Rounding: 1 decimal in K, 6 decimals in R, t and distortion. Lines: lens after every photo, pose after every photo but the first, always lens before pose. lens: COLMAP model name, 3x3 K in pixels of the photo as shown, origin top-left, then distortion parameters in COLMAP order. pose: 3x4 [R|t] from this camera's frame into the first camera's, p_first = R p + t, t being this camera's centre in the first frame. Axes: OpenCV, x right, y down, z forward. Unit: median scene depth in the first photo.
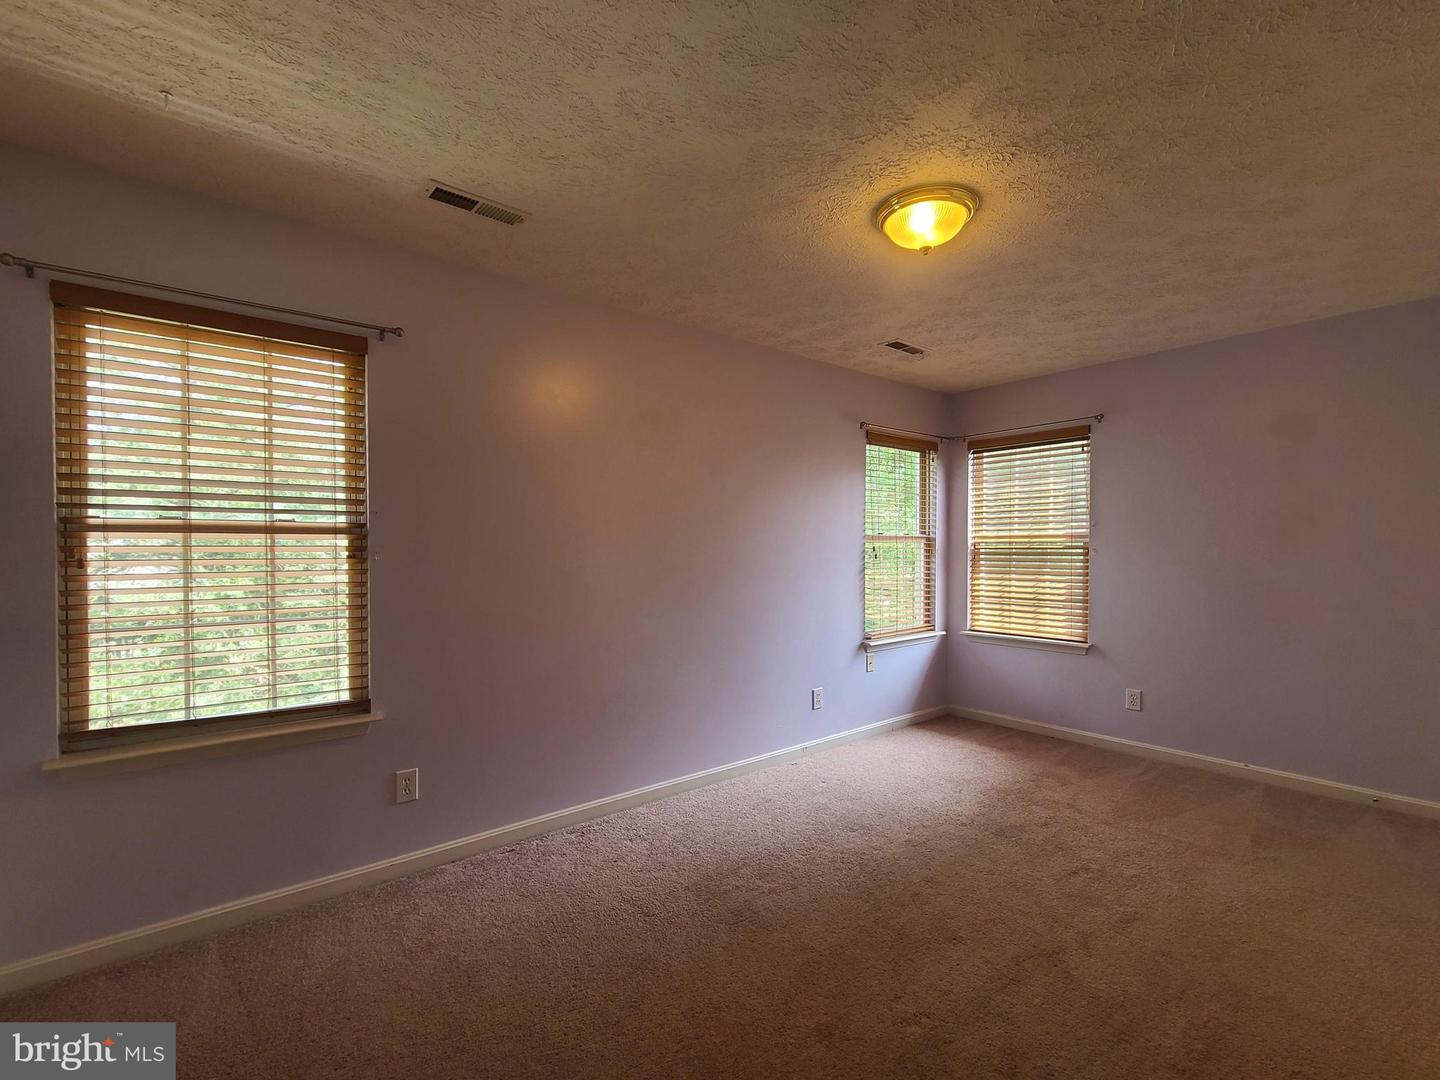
lens RADIAL K [[646.1, 0, 719.7], [0, 646.1, 545.5], [0, 0, 1]] dist [-0.000783, -0.000086]
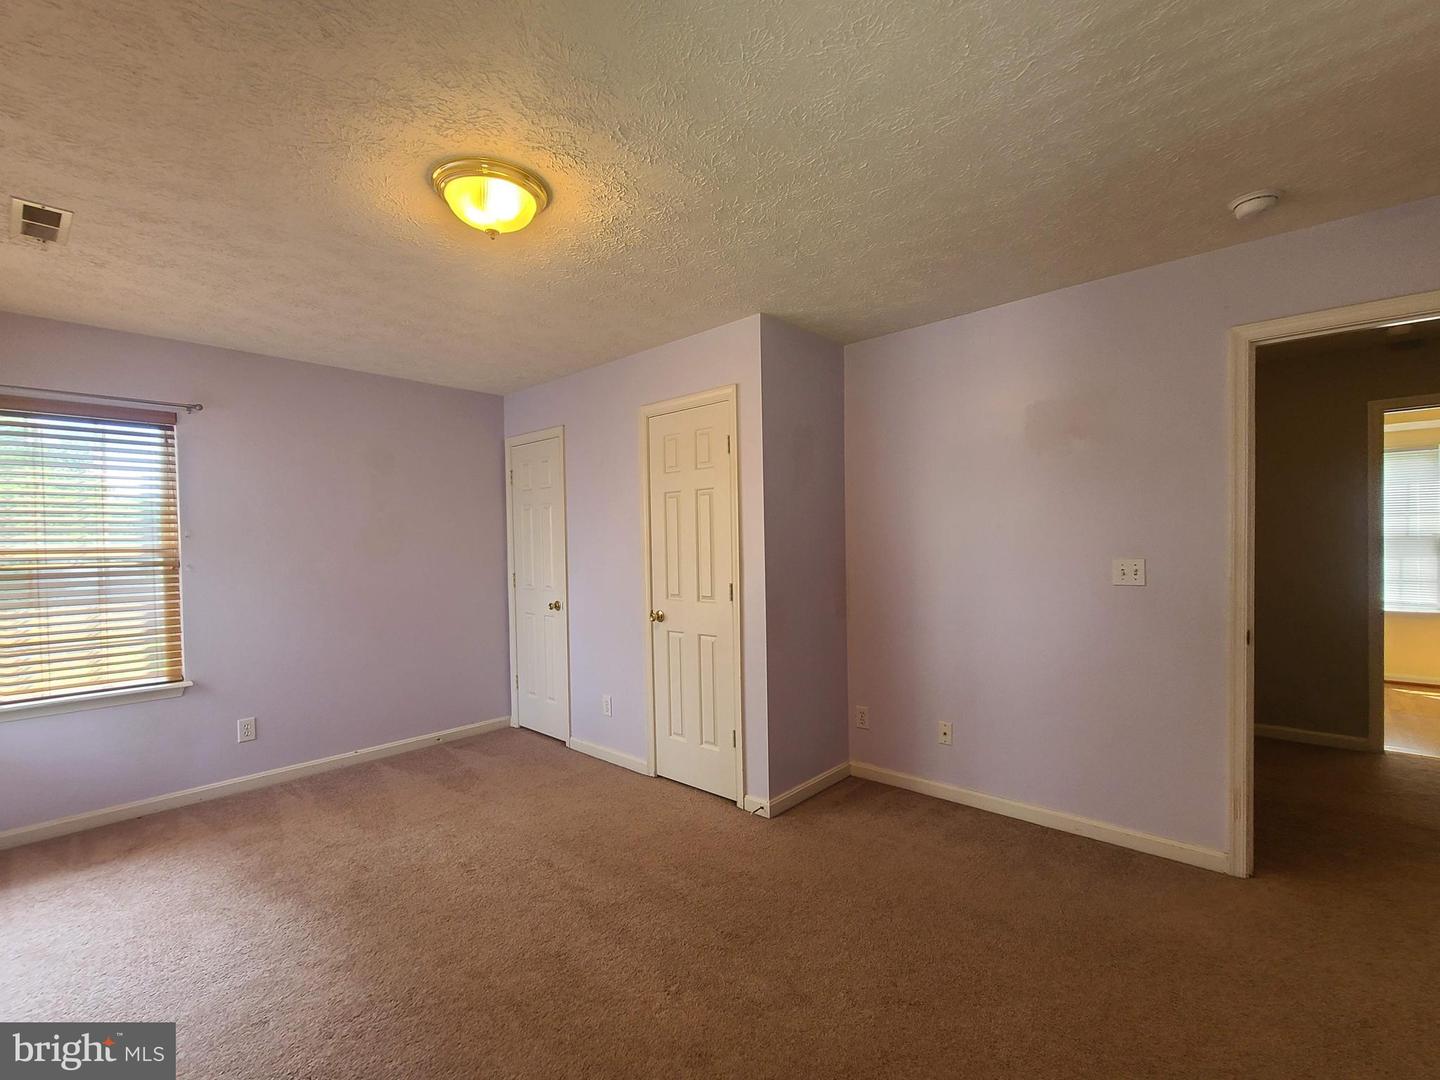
lens RADIAL K [[634.5, 0, 720.0], [0, 634.5, 542.3], [0, 0, 1]] dist [0.000422, 0.000061]
pose [[-0.132171, 0.007143, 0.991201, -0.359152], [0.016734, 0.999848, -0.004974, -0.009072], [-0.991086, 0.015929, -0.132270, 0.495479]]
